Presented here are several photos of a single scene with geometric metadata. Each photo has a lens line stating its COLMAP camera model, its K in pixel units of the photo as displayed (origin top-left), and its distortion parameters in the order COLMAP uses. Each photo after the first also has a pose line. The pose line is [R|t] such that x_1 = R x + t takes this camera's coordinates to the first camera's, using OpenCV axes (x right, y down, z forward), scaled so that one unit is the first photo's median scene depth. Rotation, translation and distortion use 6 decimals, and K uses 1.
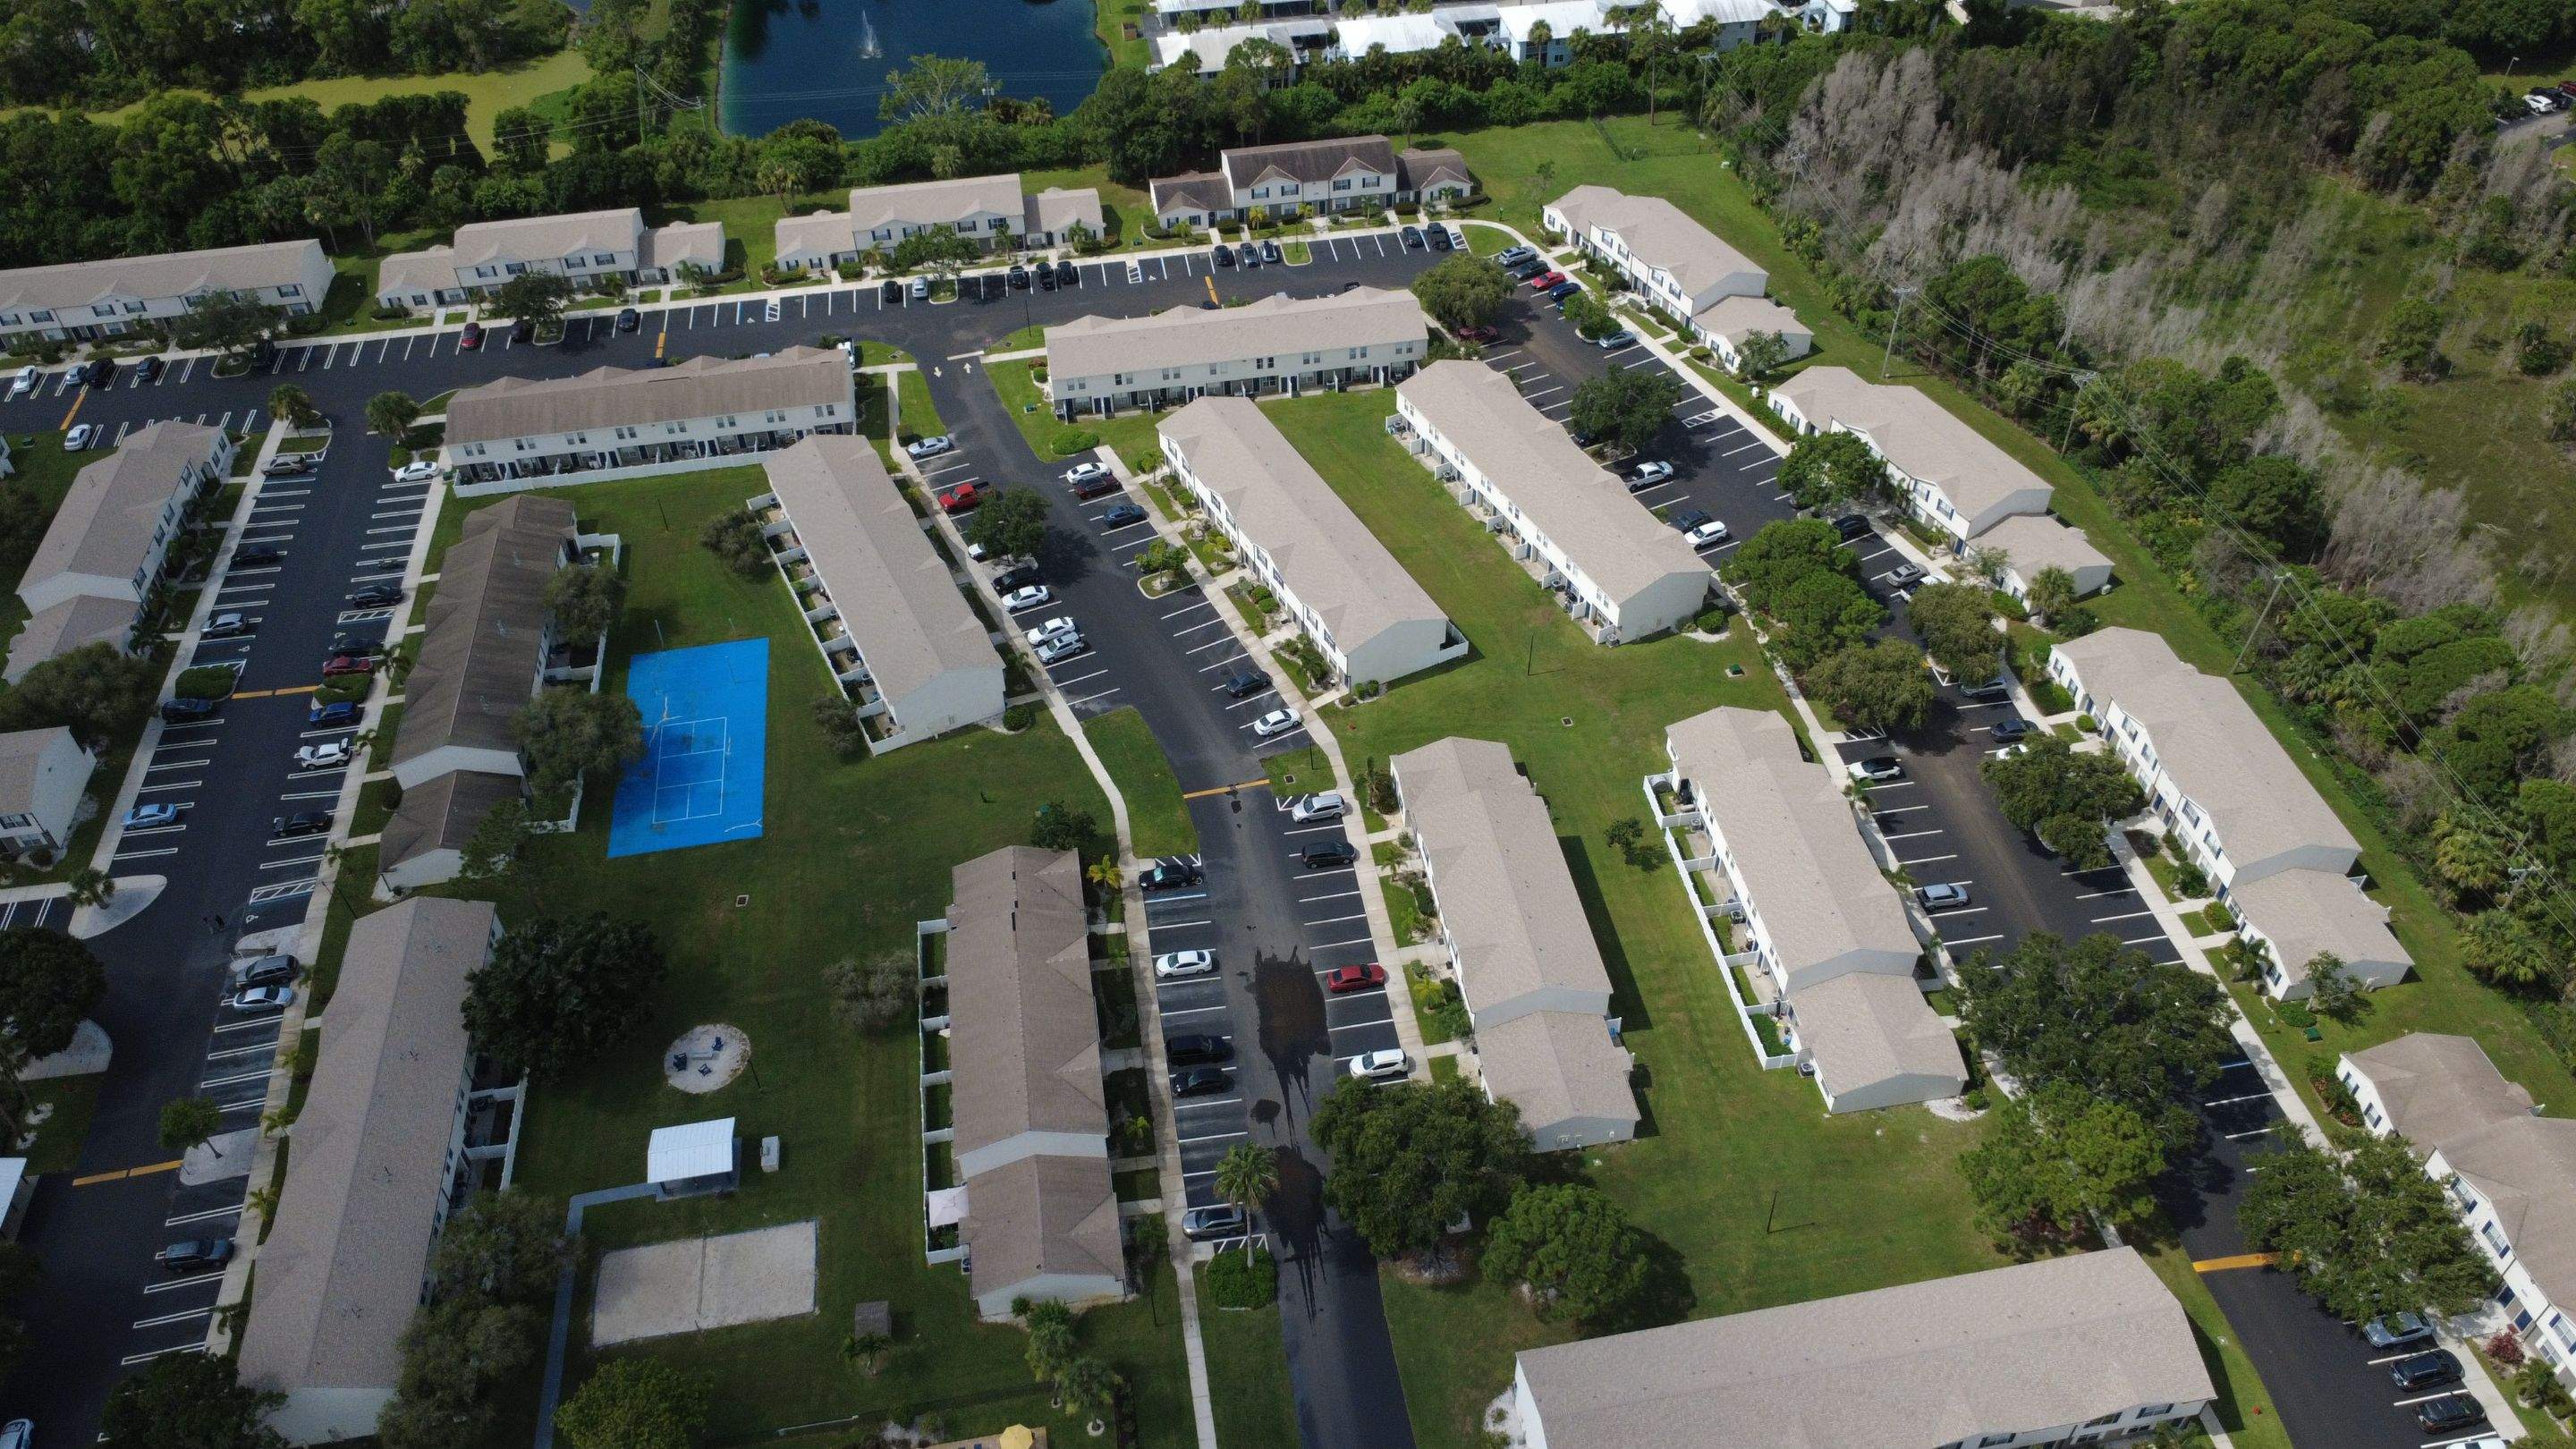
lens RADIAL K [[1885.7, 0, 1290.2], [0, 1885.7, 726.6], [0, 0, 1]] dist [-0.004549, -0.001297]
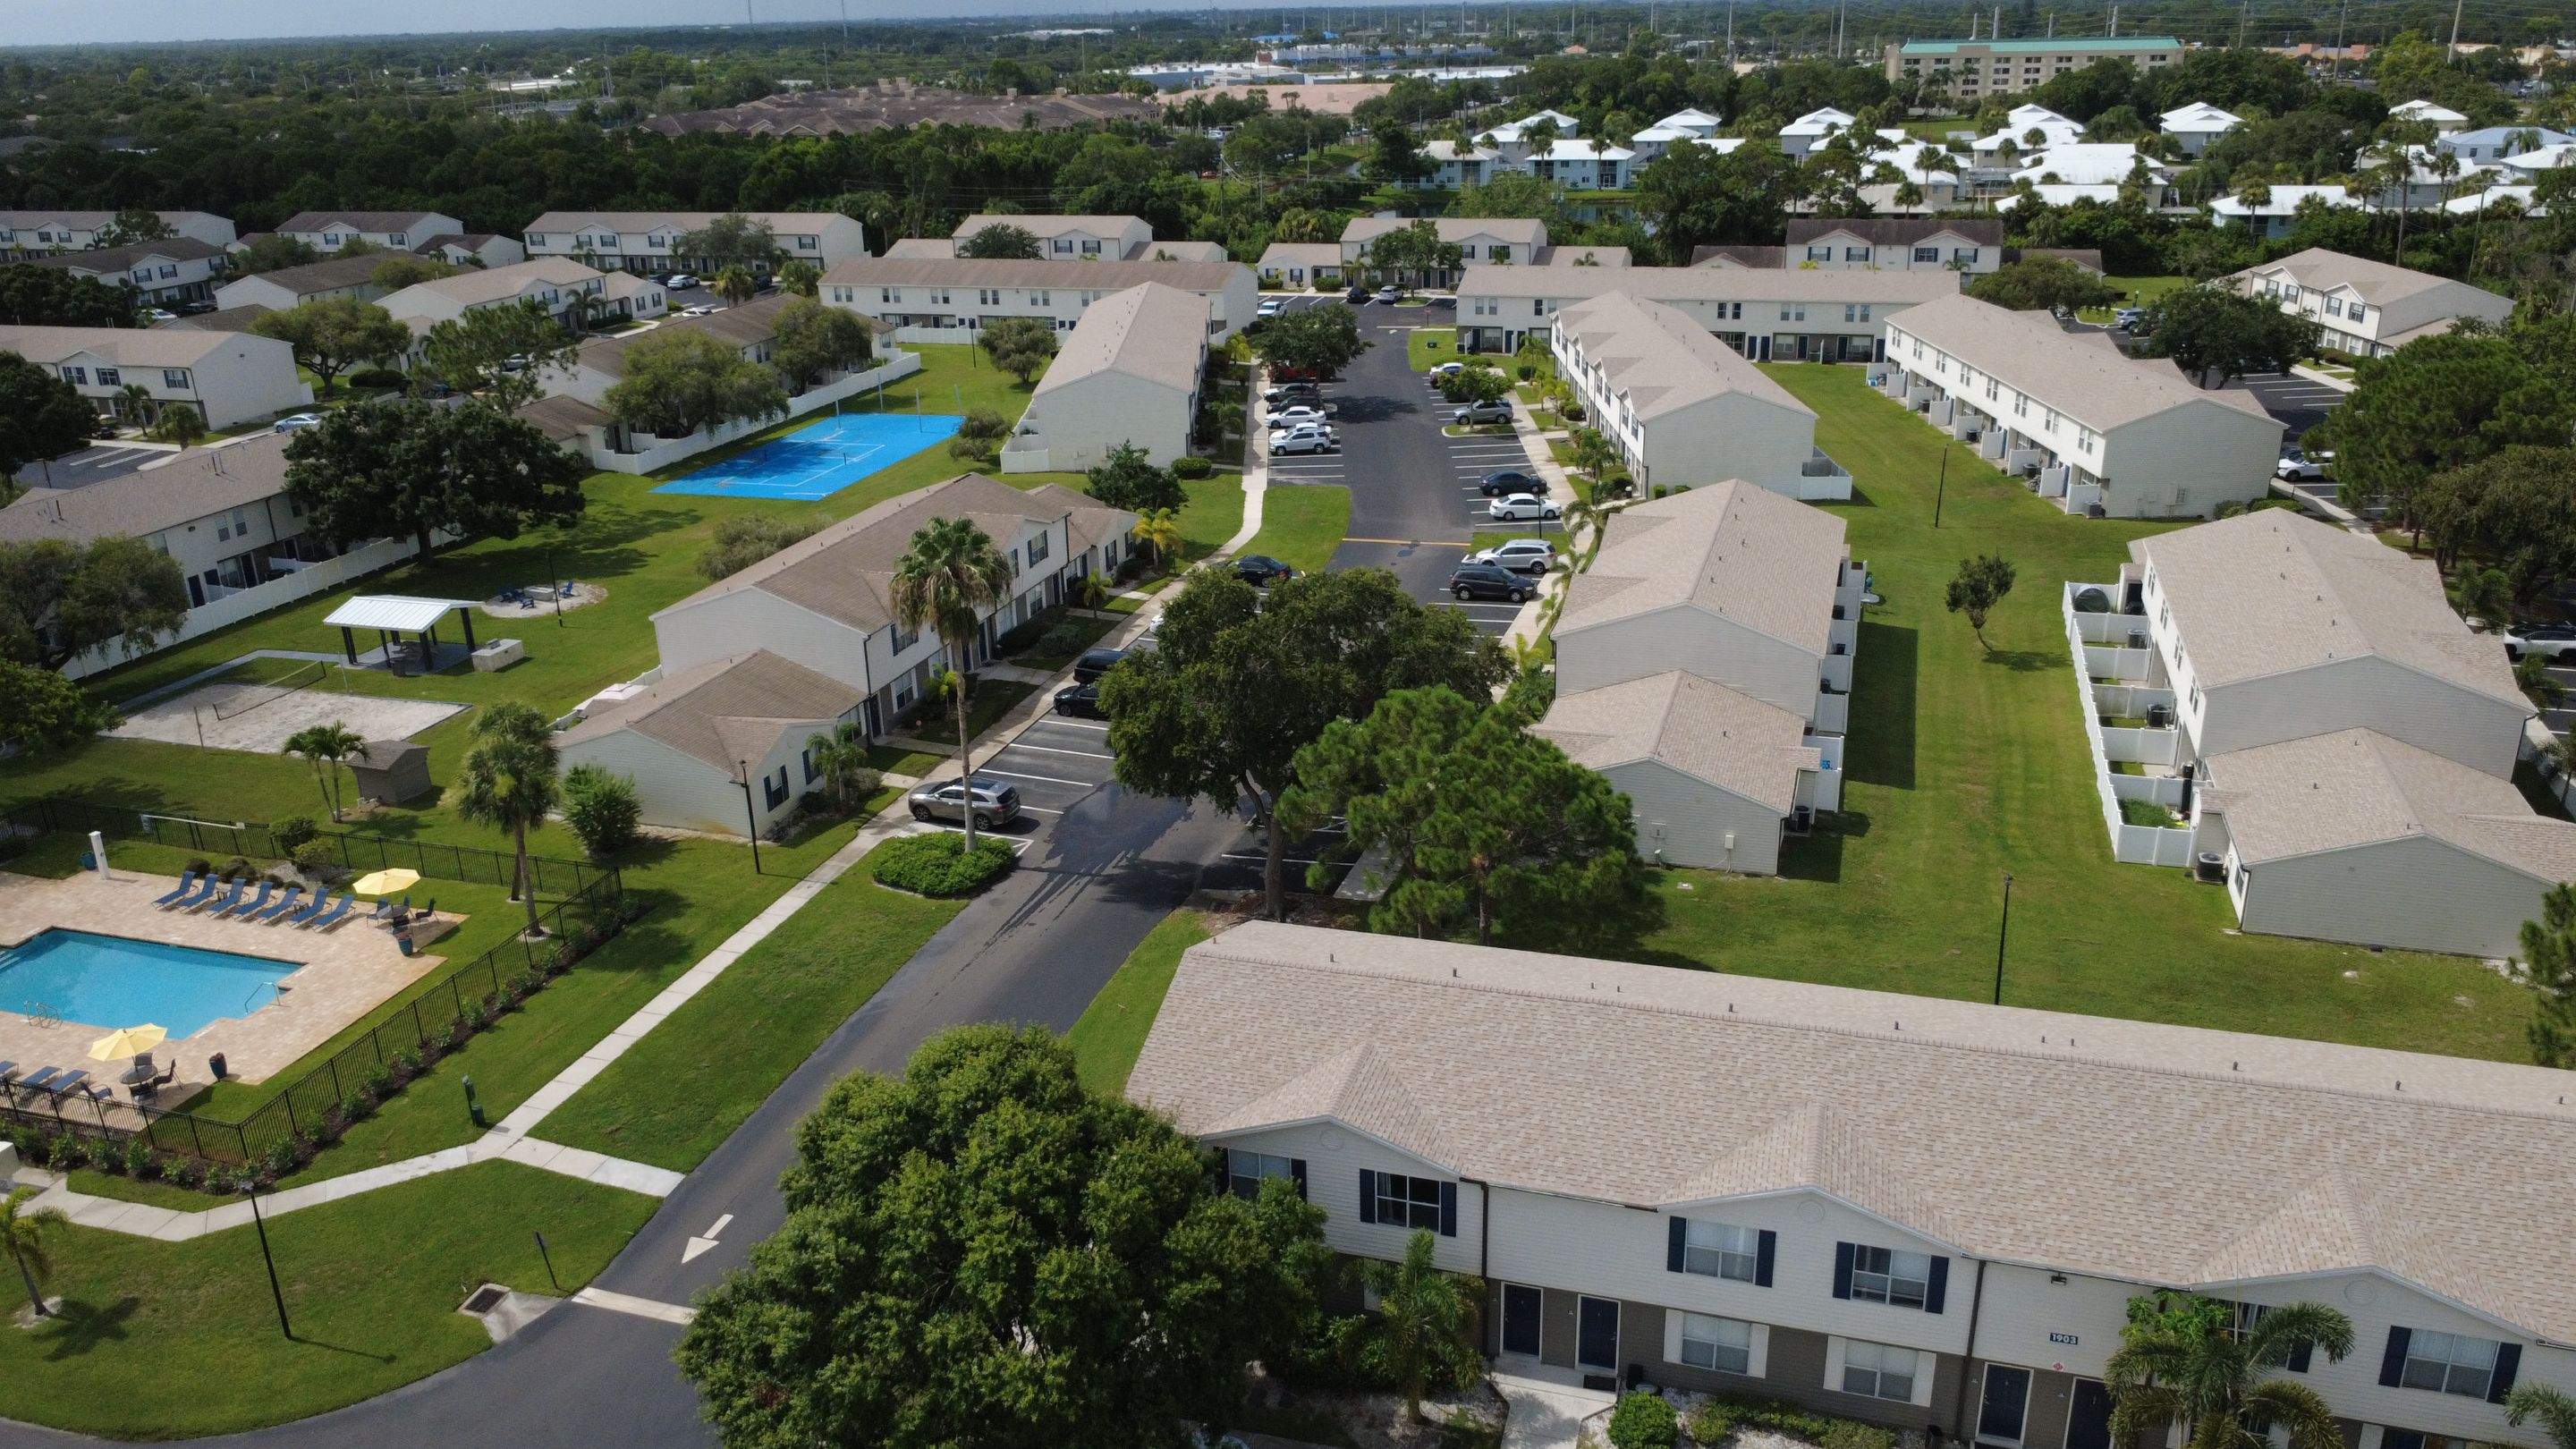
lens RADIAL K [[1885.7, 0, 1285.5], [0, 1885.7, 725.0], [0, 0, 1]] dist [-0.004549, -0.001297]
pose [[0.893116, 0.158405, -0.421012, 0.217326], [-0.298442, 0.908948, -0.291111, 0.295395], [0.336565, 0.385644, 0.859071, 0.425506]]
